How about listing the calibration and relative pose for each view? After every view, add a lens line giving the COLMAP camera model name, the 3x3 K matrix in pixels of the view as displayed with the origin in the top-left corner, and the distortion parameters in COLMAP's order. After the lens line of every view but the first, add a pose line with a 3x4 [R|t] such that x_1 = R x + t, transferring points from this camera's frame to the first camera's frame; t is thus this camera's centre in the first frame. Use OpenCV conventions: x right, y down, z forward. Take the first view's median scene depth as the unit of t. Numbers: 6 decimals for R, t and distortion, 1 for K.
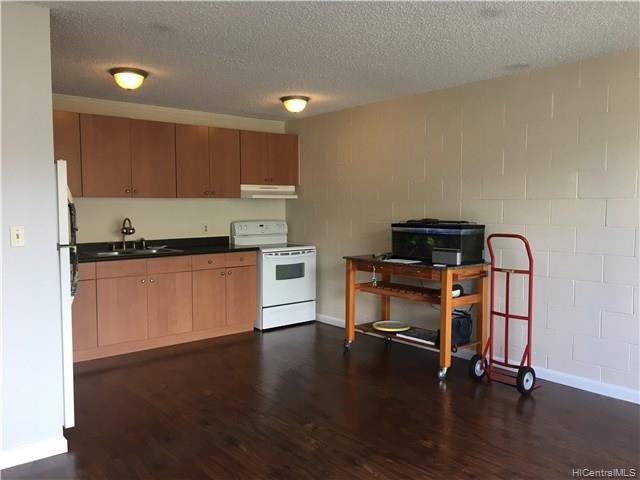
lens RADIAL K [[542.0, 0, 318.8], [0, 542.0, 238.7], [0, 0, 1]] dist [0.077455, -0.103746]
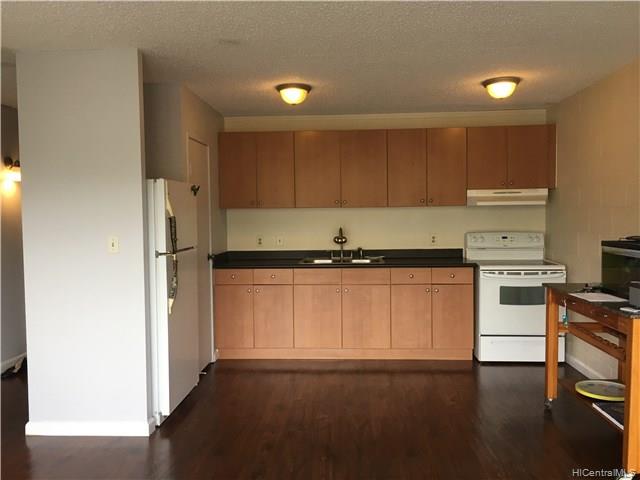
lens RADIAL K [[538.7, 0, 318.3], [0, 538.7, 238.6], [0, 0, 1]] dist [0.077757, -0.097865]
pose [[0.730296, 0.026816, -0.682604, 0.297430], [-0.033481, 0.999433, 0.003443, -0.018317], [0.682309, 0.020341, 0.730781, 0.221007]]
